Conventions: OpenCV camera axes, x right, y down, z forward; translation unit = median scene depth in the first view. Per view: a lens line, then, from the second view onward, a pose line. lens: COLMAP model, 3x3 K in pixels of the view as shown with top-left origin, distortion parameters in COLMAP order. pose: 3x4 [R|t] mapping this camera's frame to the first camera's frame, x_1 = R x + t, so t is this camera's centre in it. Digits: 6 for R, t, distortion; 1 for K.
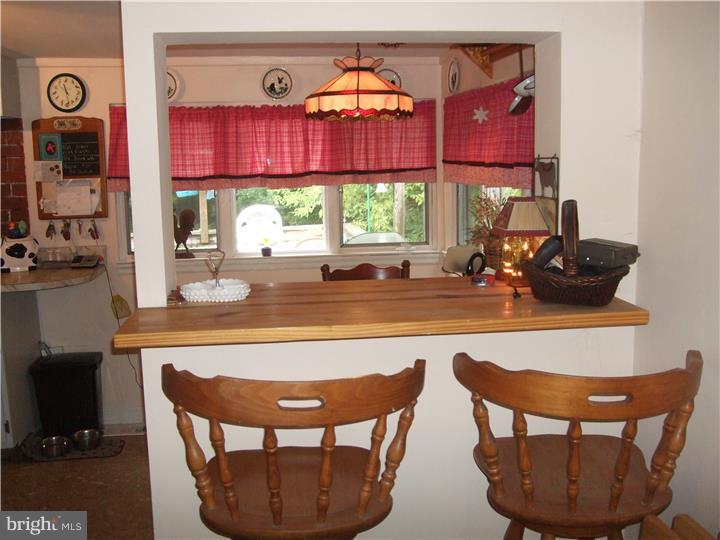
lens RADIAL K [[745.5, 0, 360.0], [0, 745.5, 270.0], [0, 0, 1]] dist [-0.115282, 0.009468]
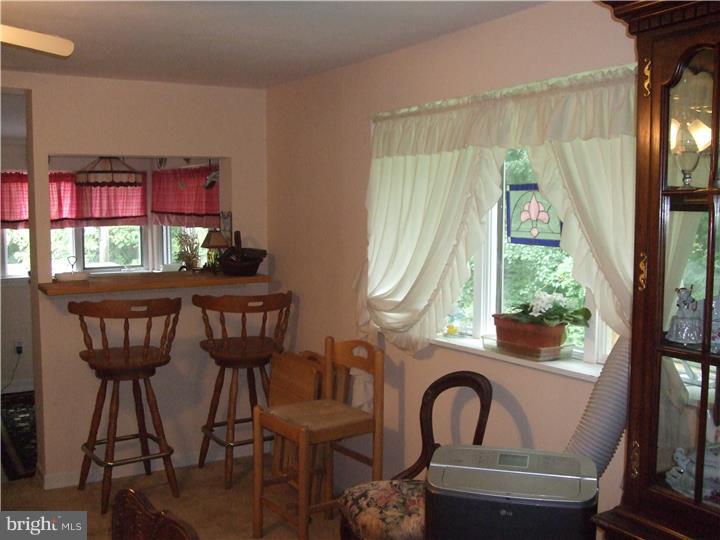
lens RADIAL K [[745.5, 0, 360.0], [0, 745.5, 270.0], [0, 0, 1]] dist [-0.115282, 0.009468]
pose [[0.898756, -0.020849, 0.437952, -0.235269], [0.048234, 0.997508, -0.051497, 0.099868], [-0.435787, 0.067408, 0.897522, -0.750955]]
